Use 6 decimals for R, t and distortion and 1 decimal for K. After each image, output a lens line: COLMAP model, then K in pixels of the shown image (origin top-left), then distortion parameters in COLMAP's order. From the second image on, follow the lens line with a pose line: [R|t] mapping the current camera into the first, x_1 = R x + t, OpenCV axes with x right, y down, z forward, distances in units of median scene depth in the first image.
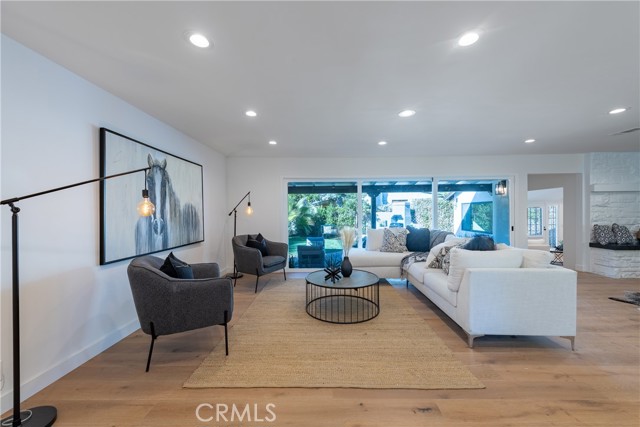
lens RADIAL K [[250.7, 0, 322.1], [0, 250.7, 214.4], [0, 0, 1]] dist [0.010545, -0.001597]
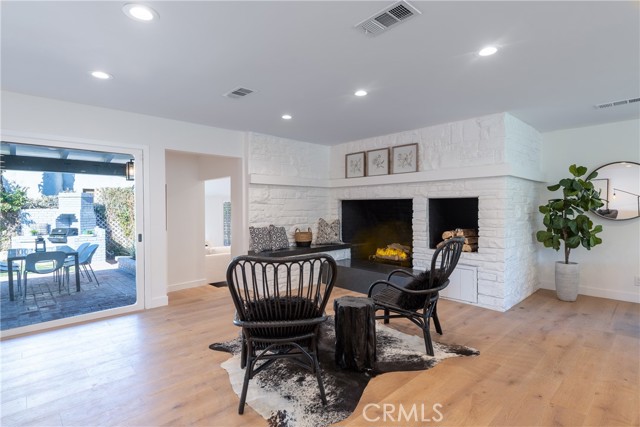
lens RADIAL K [[322.7, 0, 320.9], [0, 322.7, 214.5], [0, 0, 1]] dist [0.020224, -0.000740]
pose [[0.716787, -0.010319, 0.697216, 0.562391], [0.003918, 0.999934, 0.010772, -0.006694], [-0.697282, -0.004990, 0.716780, 0.163857]]
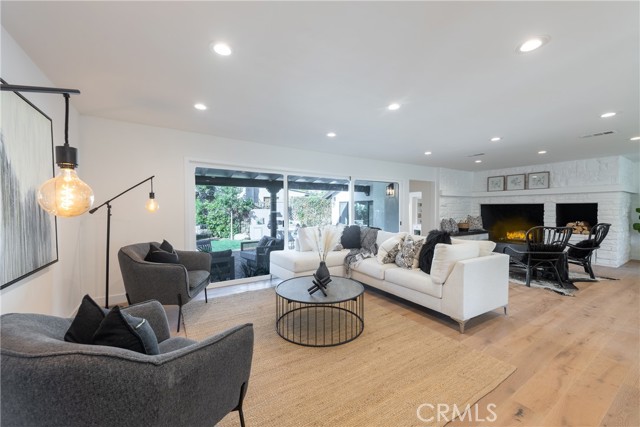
lens RADIAL K [[250.7, 0, 323.0], [0, 250.7, 215.3], [0, 0, 1]] dist [0.010545, -0.001597]
pose [[0.838325, -0.007142, 0.545124, -0.243678], [-0.001278, 0.999886, 0.015065, -0.000554], [-0.545169, -0.013326, 0.838220, 0.196687]]
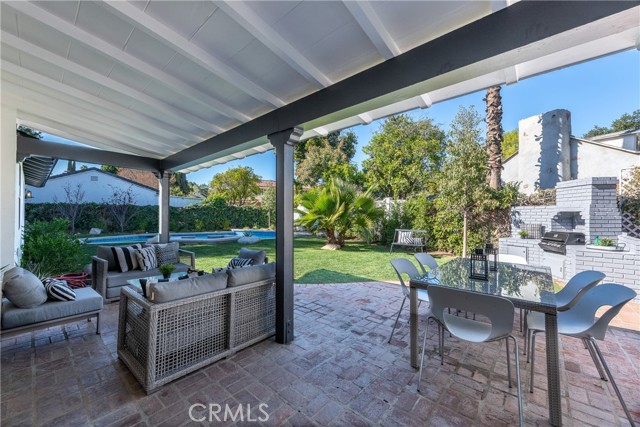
lens RADIAL K [[250.7, 0, 318.4], [0, 250.7, 215.7], [0, 0, 1]] dist [0.010545, -0.001597]
pose [[0.762819, 0.009076, -0.646548, 0.749218], [-0.008500, 0.999956, 0.004009, 0.030129], [0.646556, 0.002437, 0.762862, 1.312871]]
